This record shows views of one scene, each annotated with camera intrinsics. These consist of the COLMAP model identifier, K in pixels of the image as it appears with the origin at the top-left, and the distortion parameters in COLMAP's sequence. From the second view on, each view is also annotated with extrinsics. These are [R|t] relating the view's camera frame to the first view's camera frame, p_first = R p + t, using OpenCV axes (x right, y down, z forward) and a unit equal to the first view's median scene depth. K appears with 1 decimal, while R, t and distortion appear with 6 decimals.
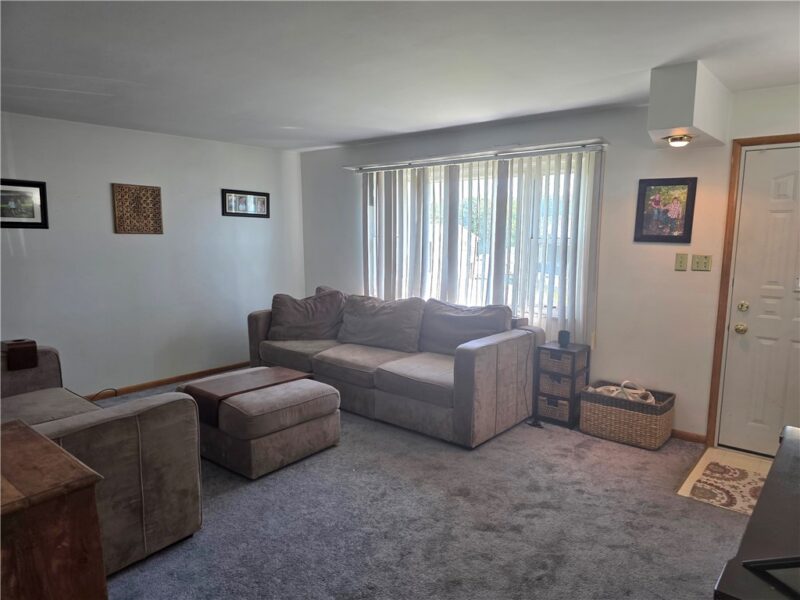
lens RADIAL K [[547.1, 0, 400.3], [0, 547.1, 312.8], [0, 0, 1]] dist [0.062999, -0.062187]
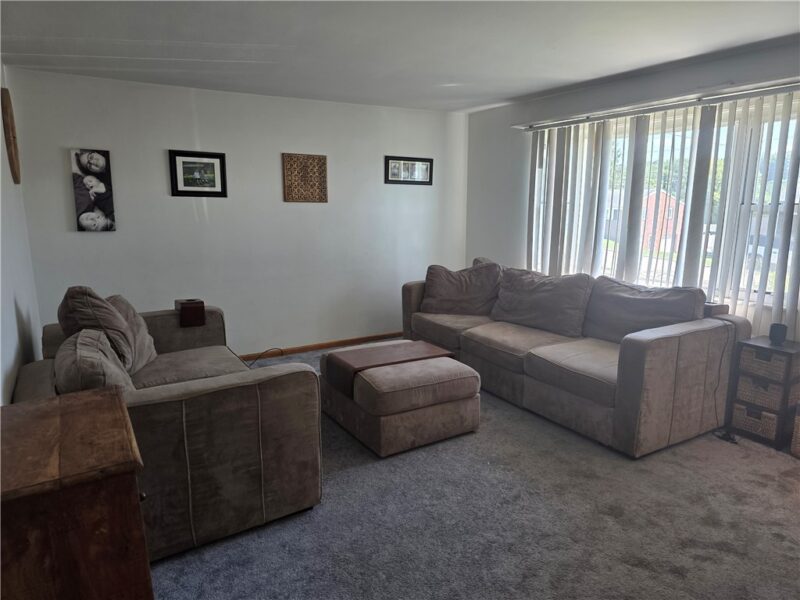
lens RADIAL K [[547.1, 0, 400.3], [0, 547.1, 312.8], [0, 0, 1]] dist [0.062999, -0.062187]
pose [[0.945000, 0.061594, -0.321217, 0.046751], [-0.043938, 0.997113, 0.061936, -0.009290], [0.324105, -0.044416, 0.944978, 0.092788]]
